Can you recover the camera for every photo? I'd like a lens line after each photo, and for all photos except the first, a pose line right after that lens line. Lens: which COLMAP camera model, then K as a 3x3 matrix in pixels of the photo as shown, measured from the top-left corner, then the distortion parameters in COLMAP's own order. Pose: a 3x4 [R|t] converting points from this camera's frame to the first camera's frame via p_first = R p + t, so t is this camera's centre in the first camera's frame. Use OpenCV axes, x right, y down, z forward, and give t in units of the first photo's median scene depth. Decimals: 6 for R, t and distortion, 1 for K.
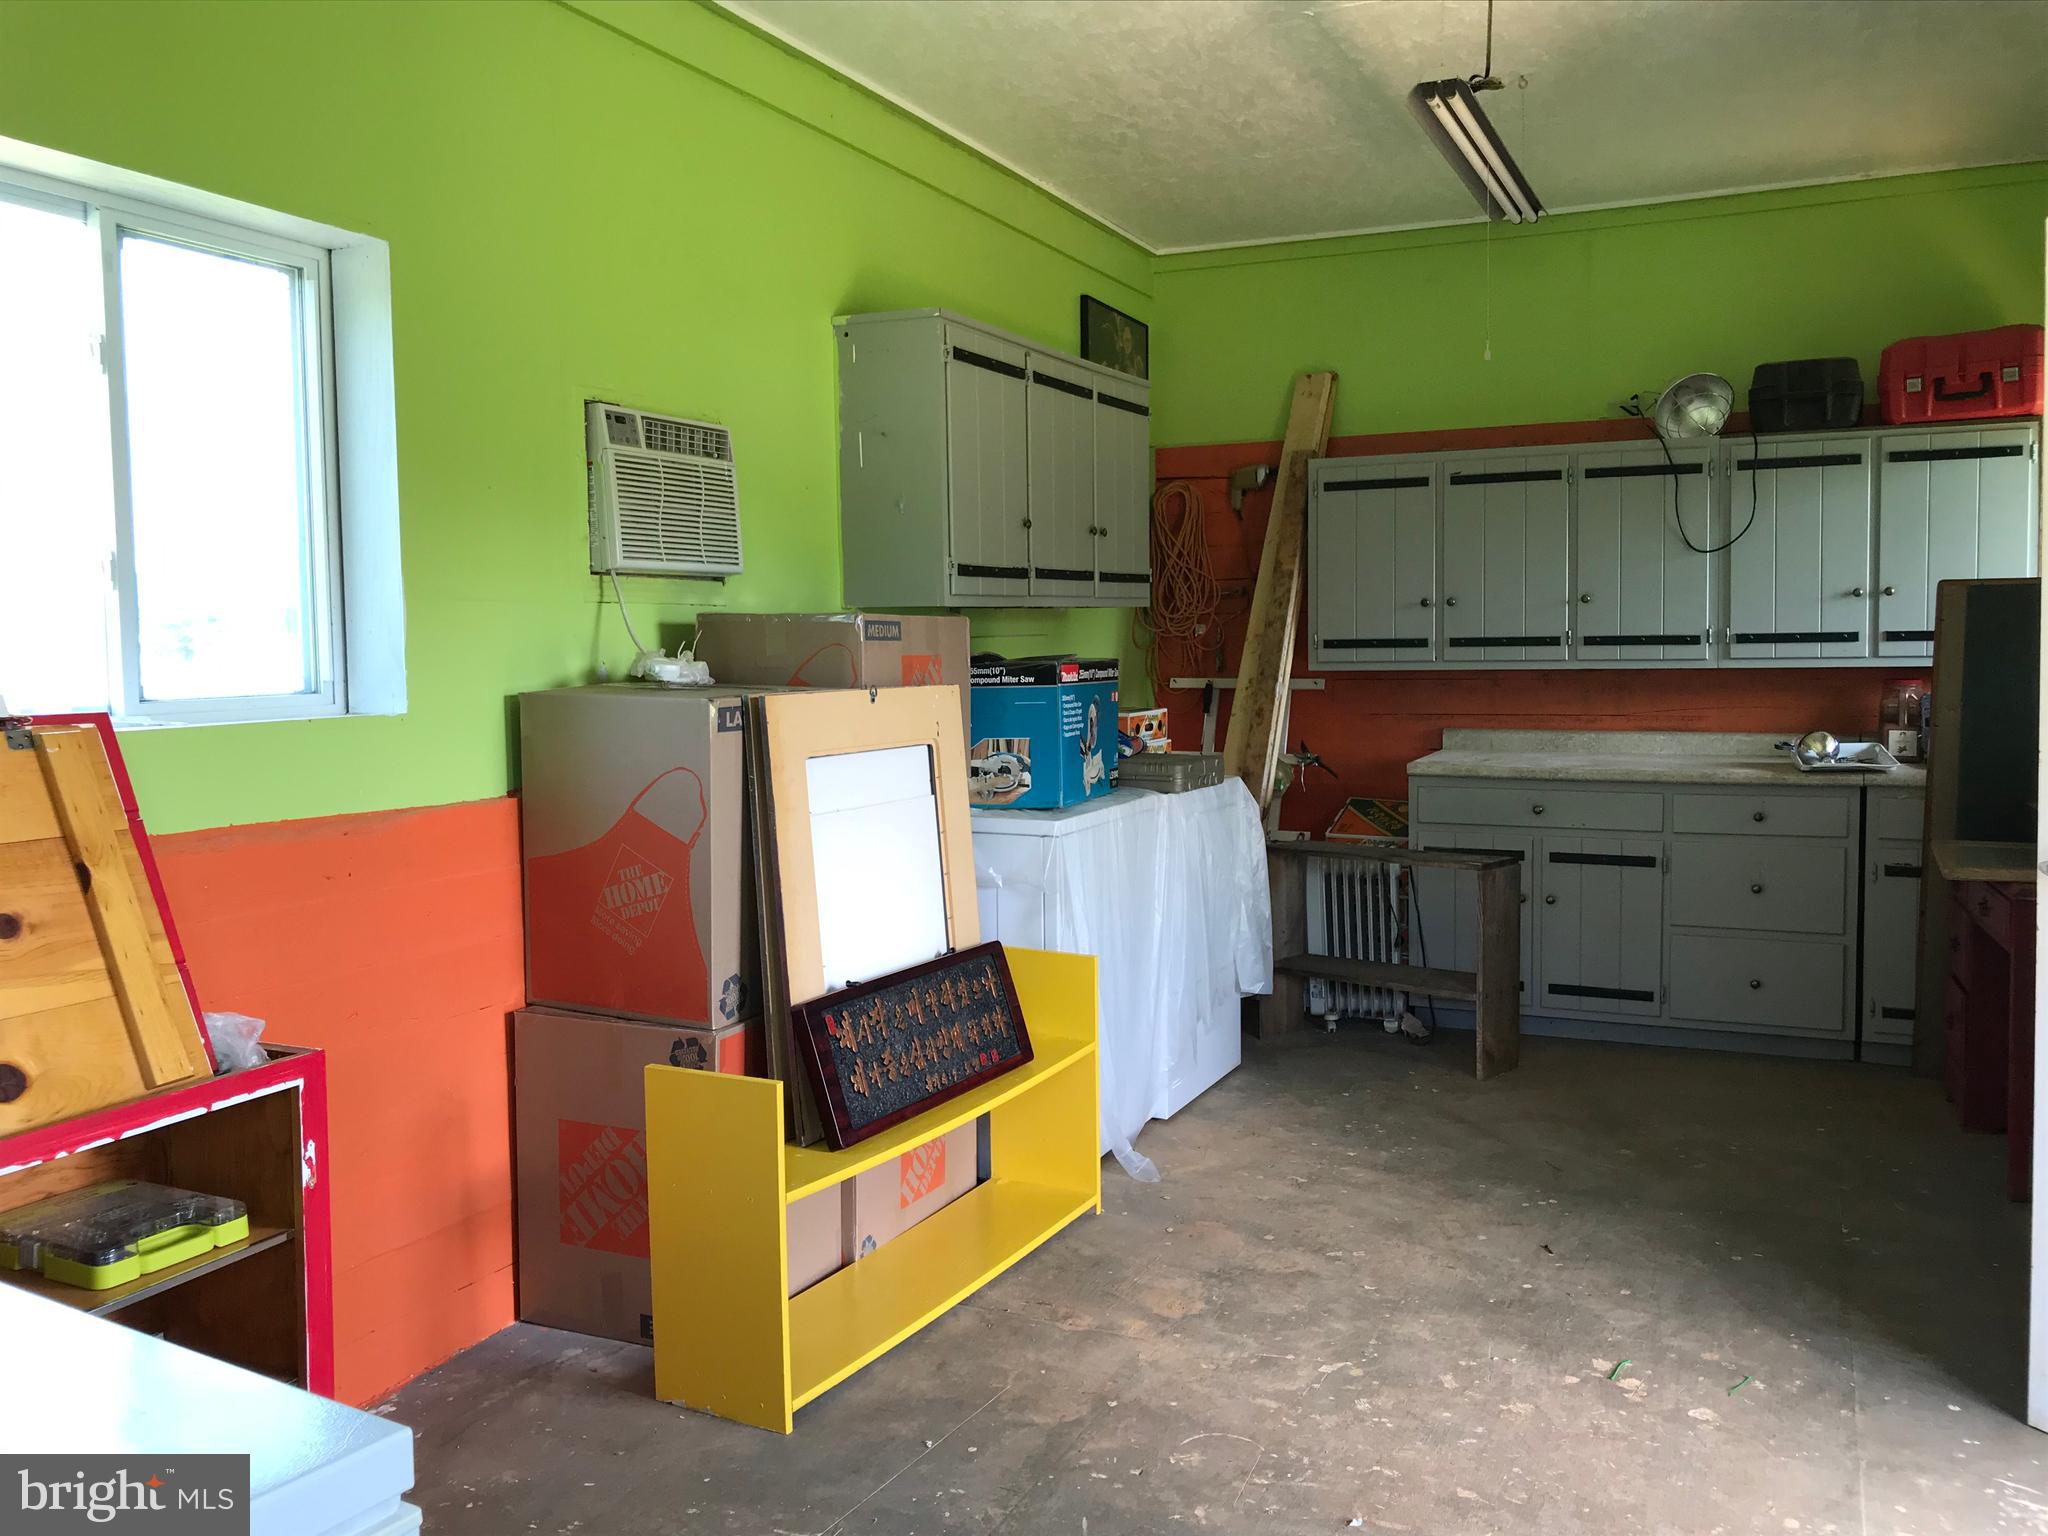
lens RADIAL K [[1716.6, 0, 1046.0], [0, 1716.6, 775.5], [0, 0, 1]] dist [0.063070, -0.094866]
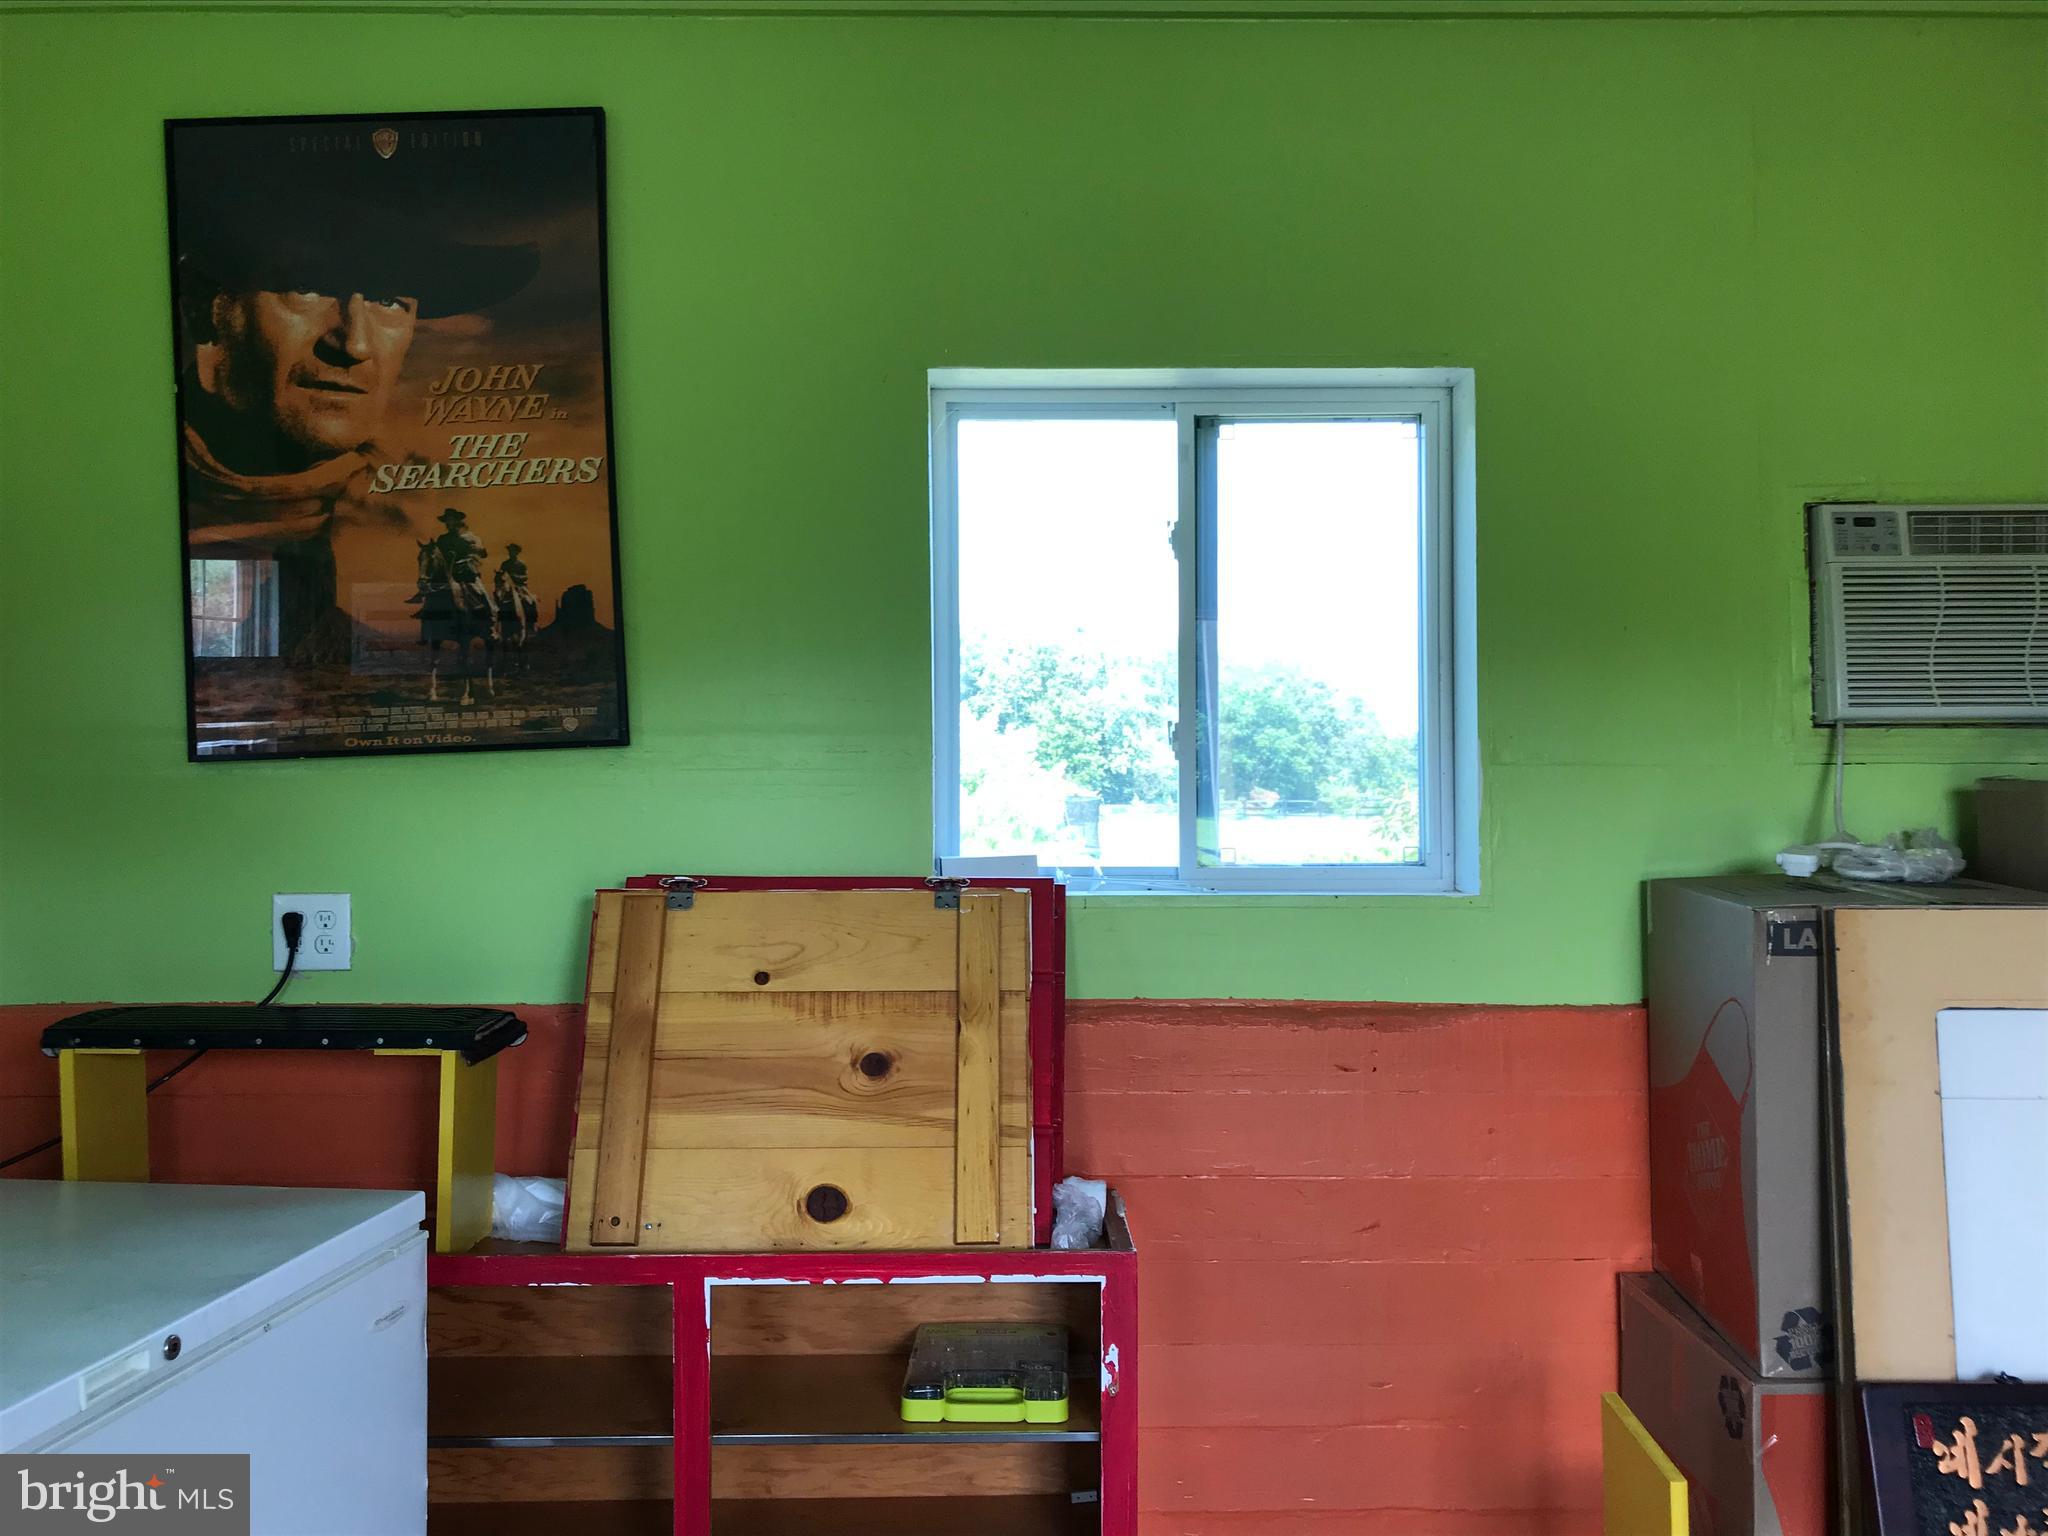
lens RADIAL K [[1716.6, 0, 1039.4], [0, 1716.6, 758.3], [0, 0, 1]] dist [0.063070, -0.094866]
pose [[0.430958, 0.006709, -0.902347, 0.310624], [-0.077641, 0.996540, -0.029672, -0.059245], [0.899026, 0.082847, 0.429988, 0.401097]]
